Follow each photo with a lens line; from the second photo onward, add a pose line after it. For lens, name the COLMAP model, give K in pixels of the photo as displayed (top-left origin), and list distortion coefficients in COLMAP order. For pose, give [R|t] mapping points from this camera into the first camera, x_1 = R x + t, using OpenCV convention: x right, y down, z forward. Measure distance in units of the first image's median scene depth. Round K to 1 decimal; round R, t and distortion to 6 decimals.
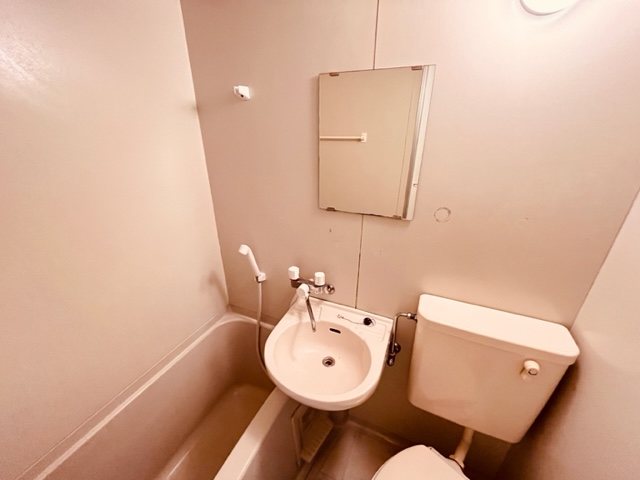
lens RADIAL K [[258.6, 0, 319.0], [0, 258.6, 239.5], [0, 0, 1]] dist [-0.001060, -0.000352]
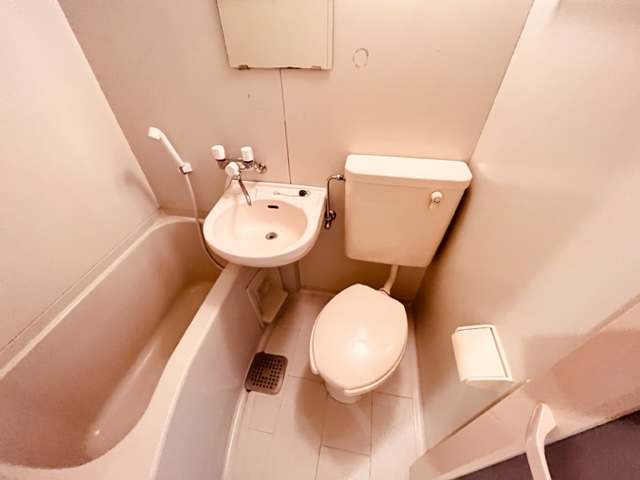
lens RADIAL K [[258.6, 0, 319.0], [0, 258.6, 241.0], [0, 0, 1]] dist [-0.001060, -0.000352]
pose [[0.971246, -0.168372, 0.168323, 0.043819], [0.108536, 0.942395, 0.316404, 0.175697], [-0.211900, -0.289037, 0.933572, -0.038484]]
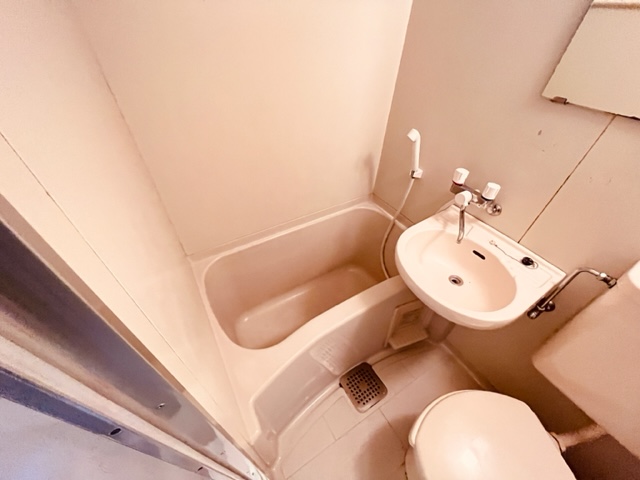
lens RADIAL K [[258.6, 0, 318.3], [0, 258.6, 240.4], [0, 0, 1]] dist [-0.001060, -0.000352]
pose [[0.825179, 0.404754, -0.394022, -0.062670], [-0.258908, 0.890968, 0.373018, 0.123122], [0.502042, -0.205791, 0.840002, -0.003294]]
